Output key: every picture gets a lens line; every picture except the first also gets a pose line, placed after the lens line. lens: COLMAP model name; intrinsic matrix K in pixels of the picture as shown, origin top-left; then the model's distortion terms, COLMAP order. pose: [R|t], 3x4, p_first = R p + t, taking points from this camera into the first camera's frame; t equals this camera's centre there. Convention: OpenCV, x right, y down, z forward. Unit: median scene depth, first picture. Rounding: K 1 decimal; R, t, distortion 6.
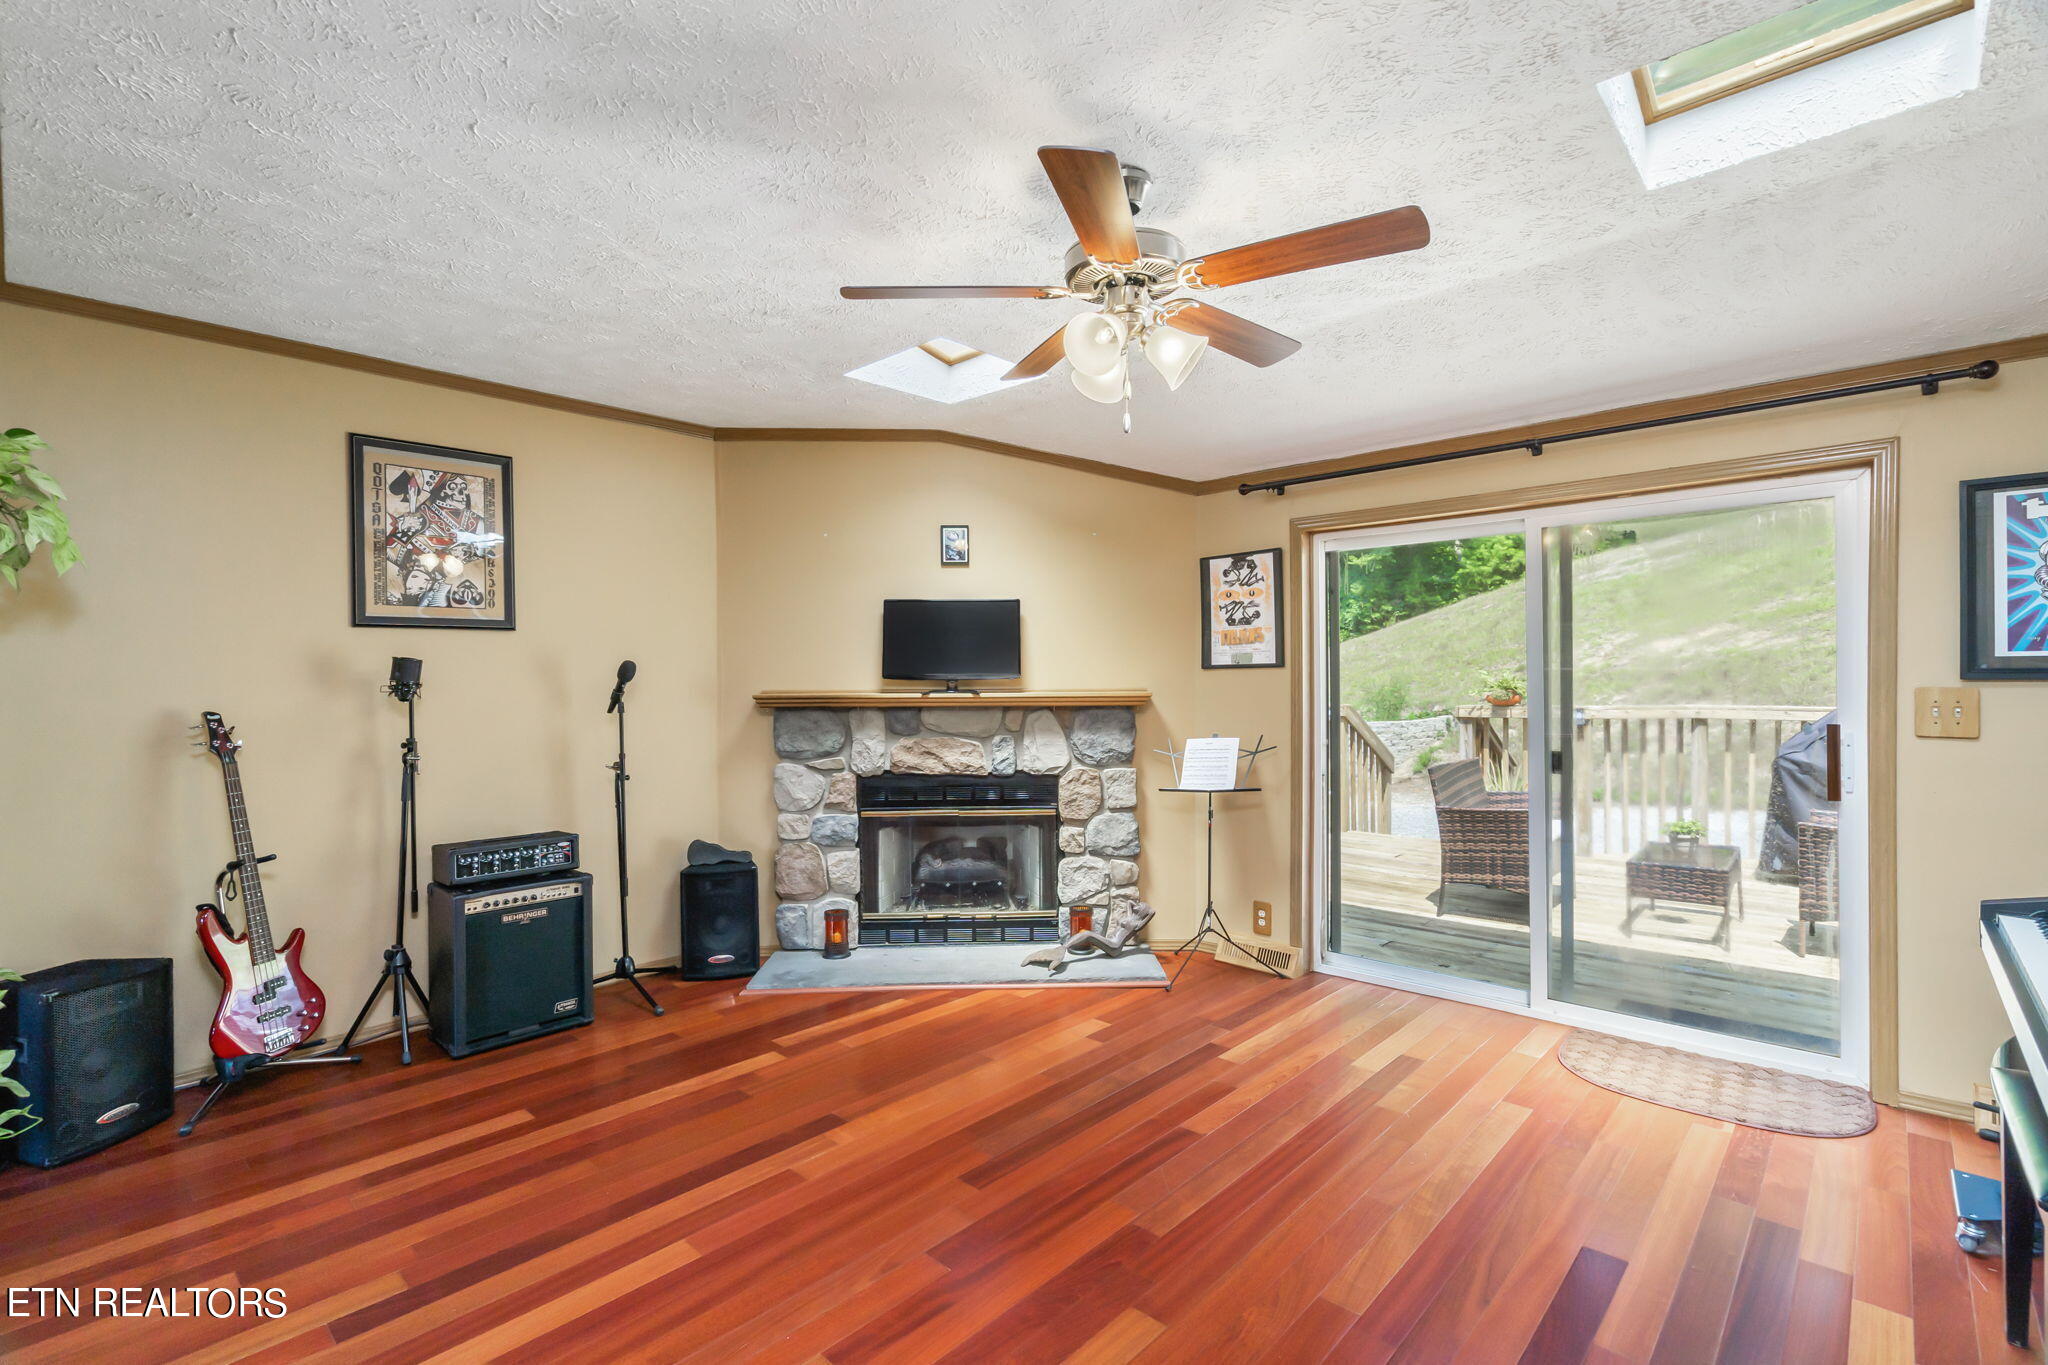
lens RADIAL K [[936.8, 0, 1025.0], [0, 936.8, 681.4], [0, 0, 1]] dist [-0.000991, 0.000164]
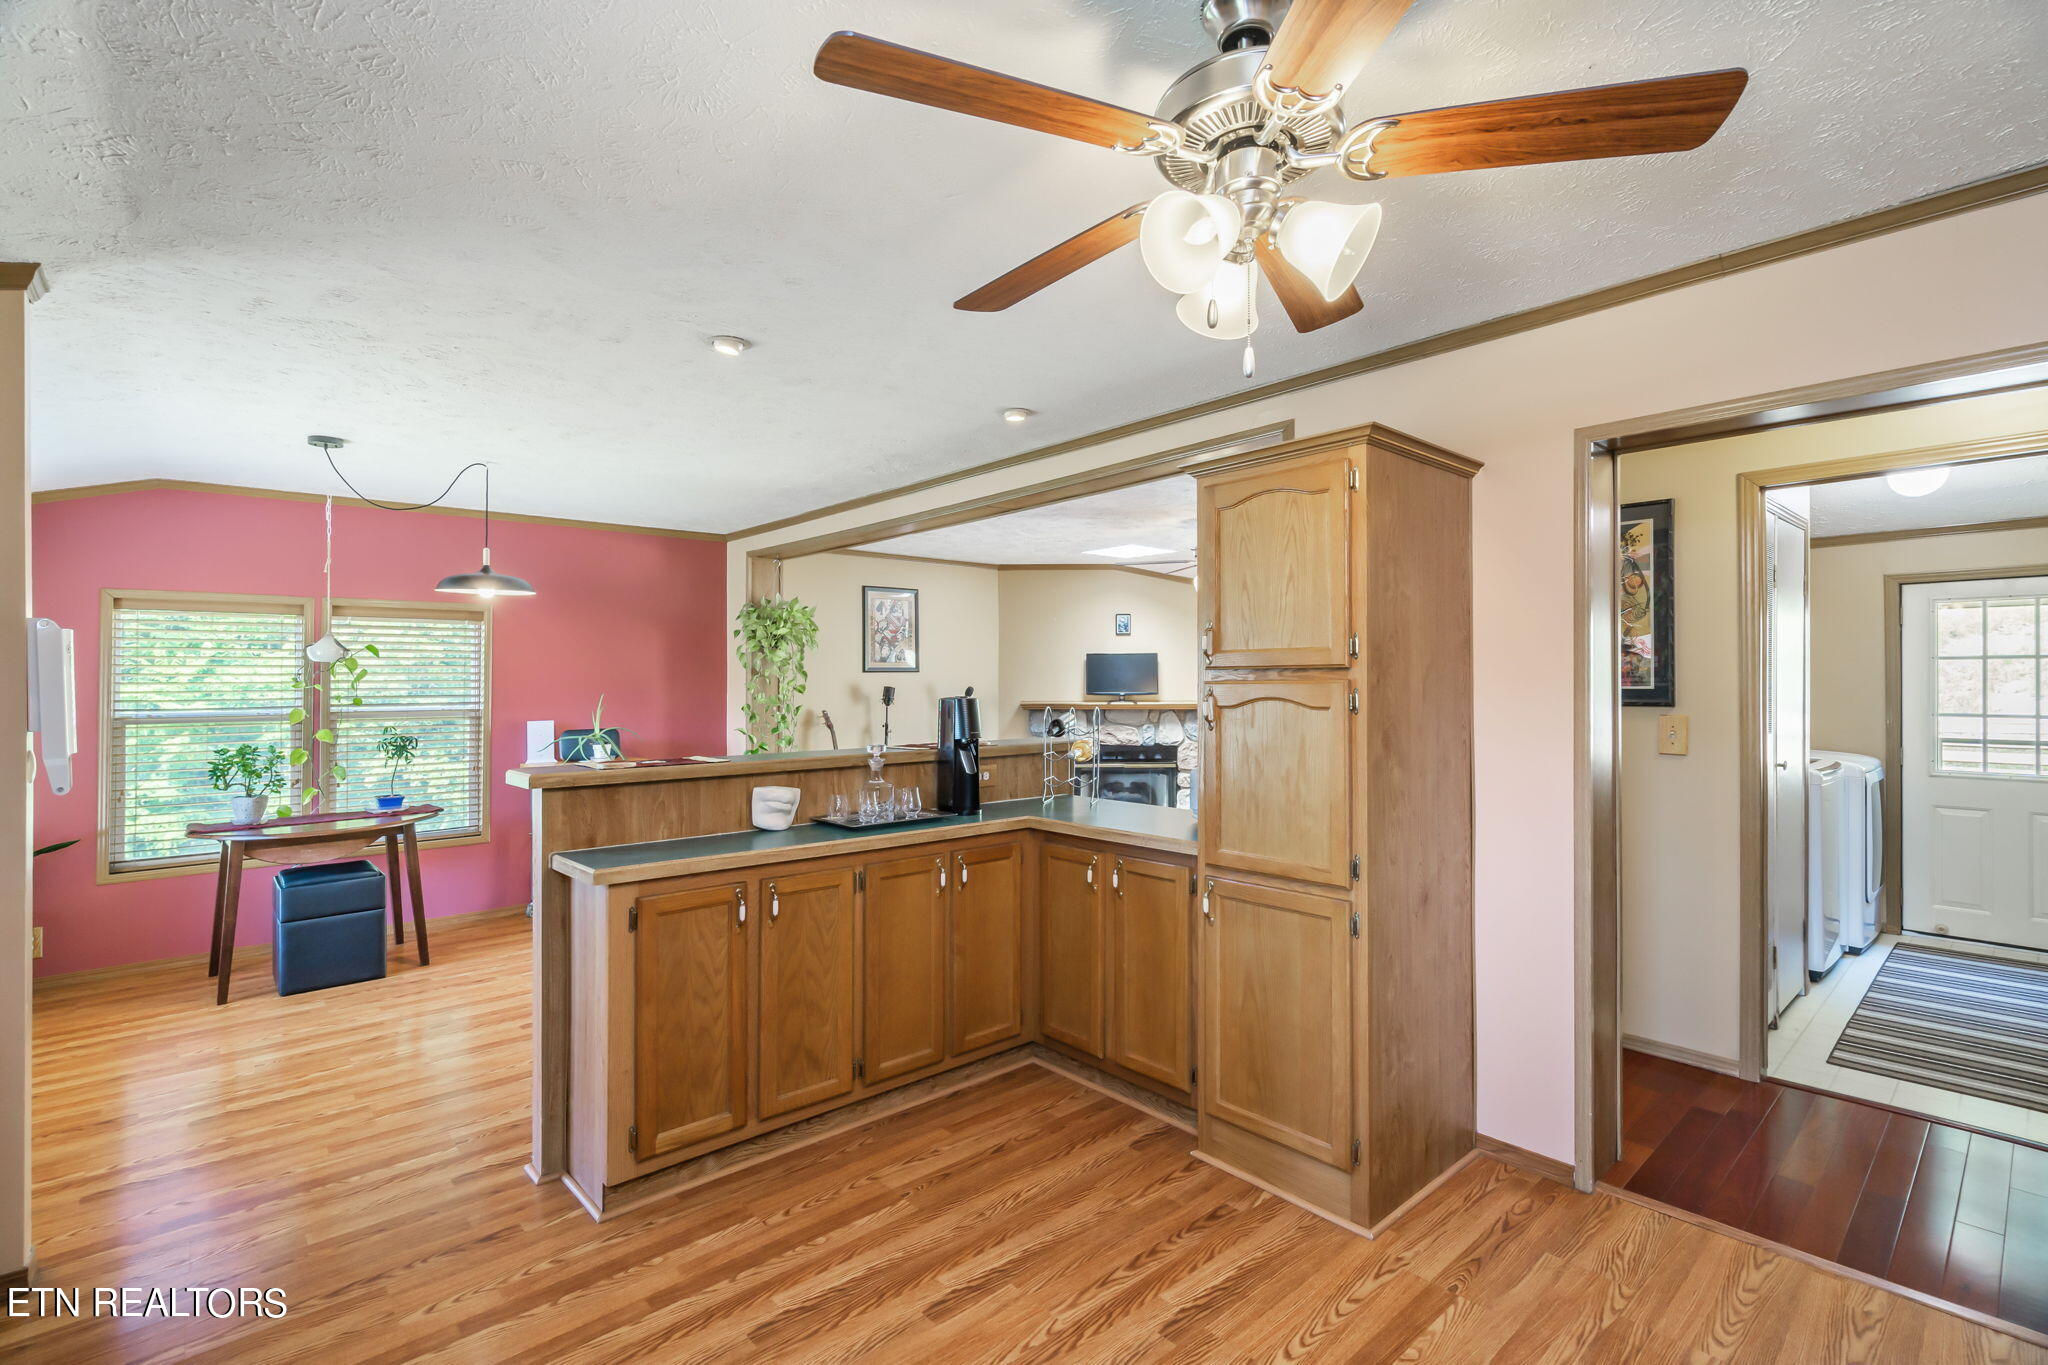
lens RADIAL K [[936.8, 0, 1025.0], [0, 936.8, 681.4], [0, 0, 1]] dist [-0.000991, 0.000164]
pose [[0.996594, 0.001522, -0.082454, -0.117040], [-0.001994, 0.999982, -0.005644, -0.019438], [0.082444, 0.005789, 0.996579, -0.925717]]
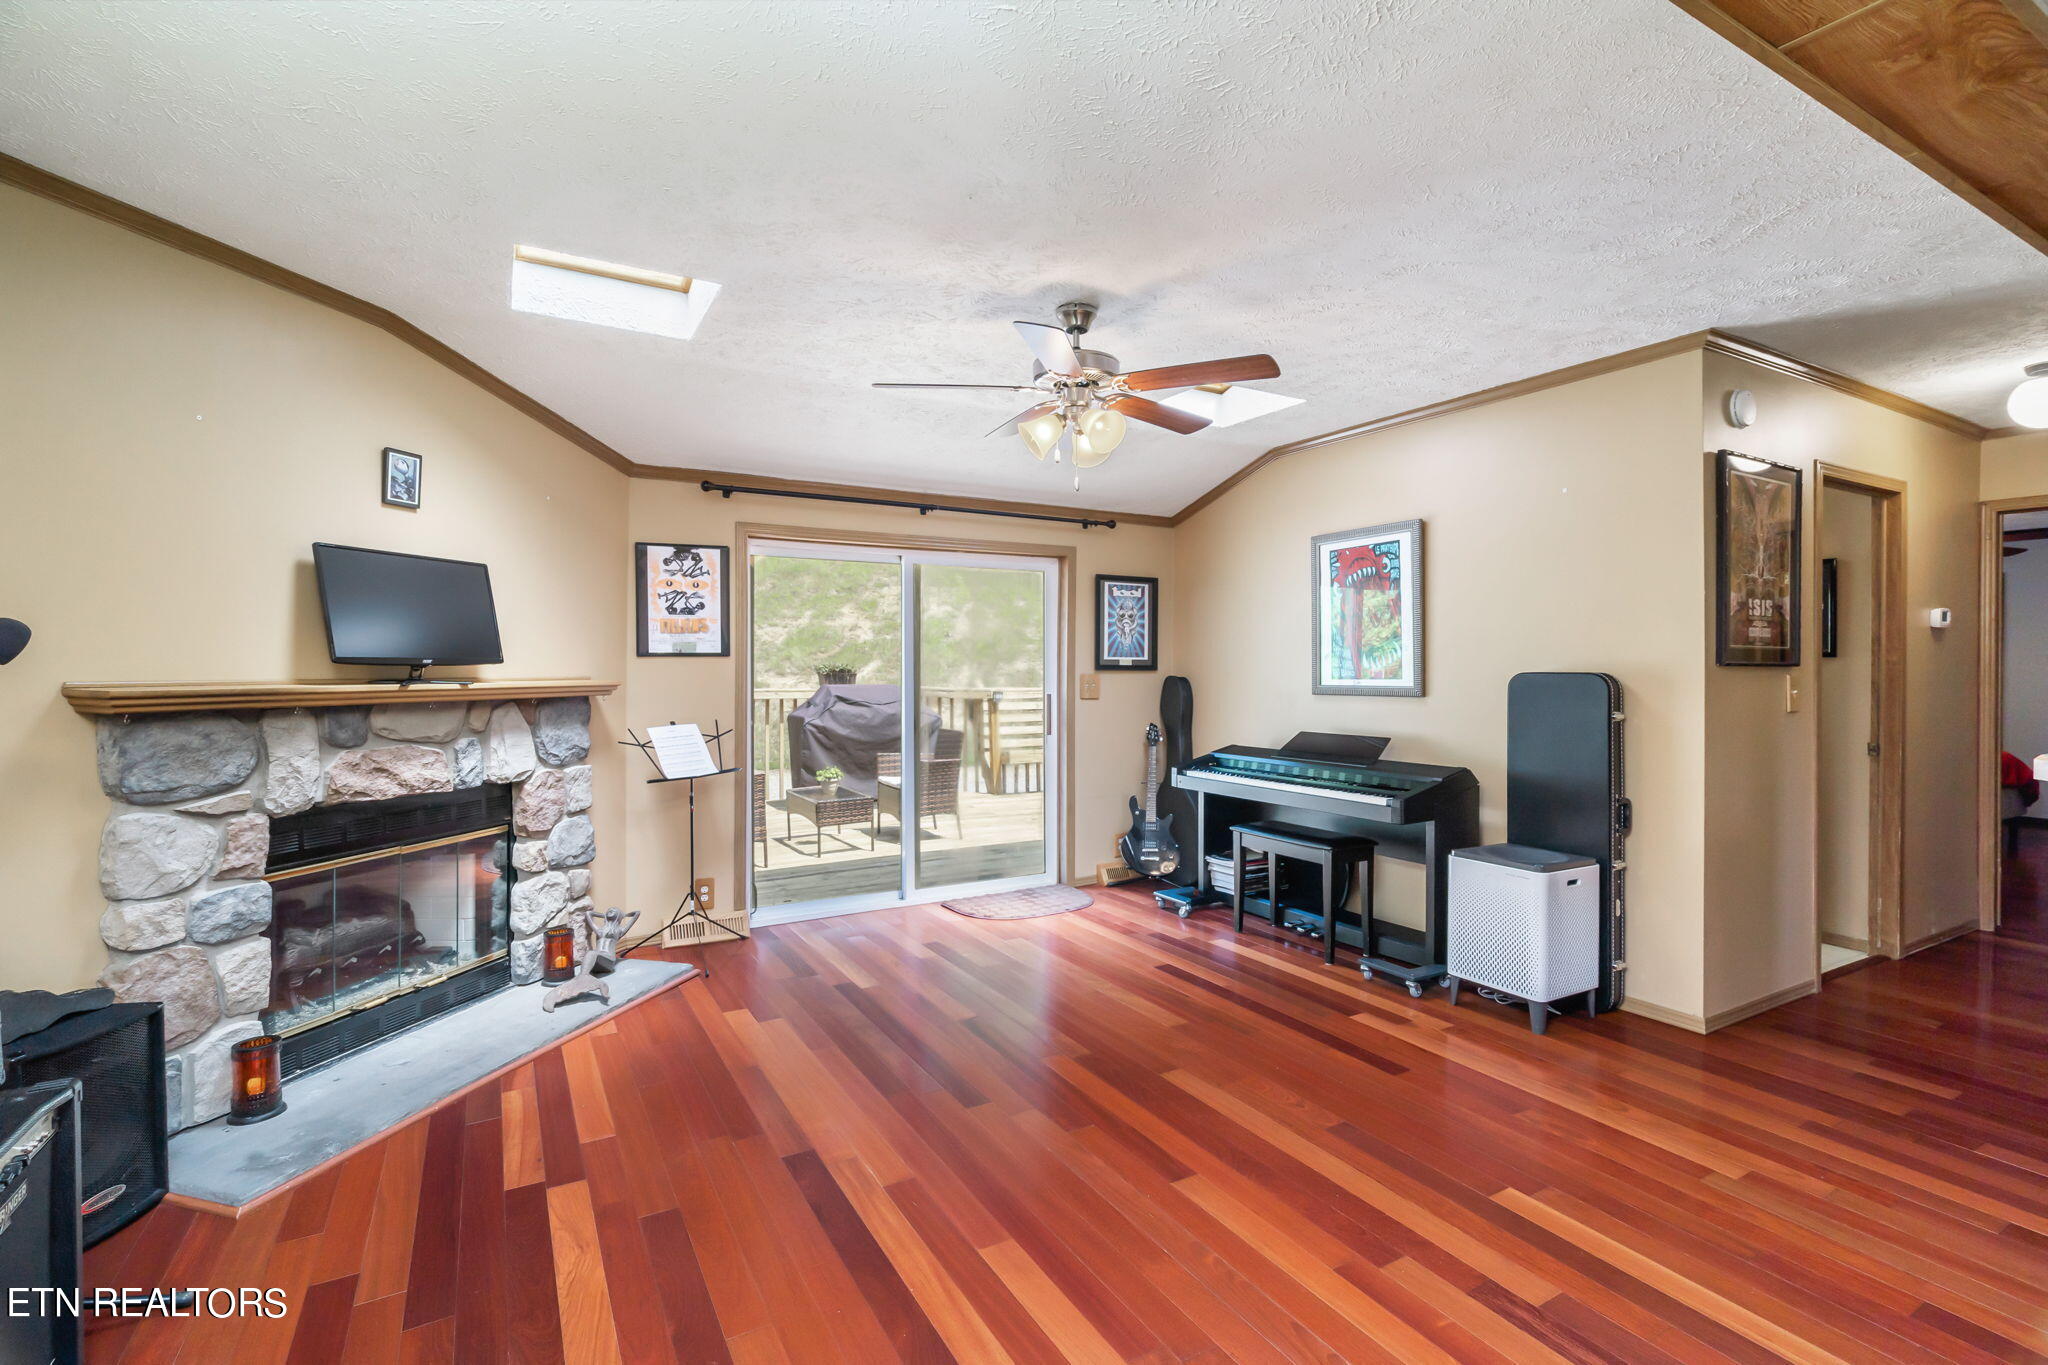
lens RADIAL K [[935.3, 0, 1027.5], [0, 935.3, 664.4], [0, 0, 1]] dist [0.000995, 0.000317]
pose [[0.293025, 0.009677, 0.956056, -0.634544], [-0.002256, 0.999953, -0.009429, 0.003393], [-0.956102, 0.000606, 0.293033, 0.335636]]
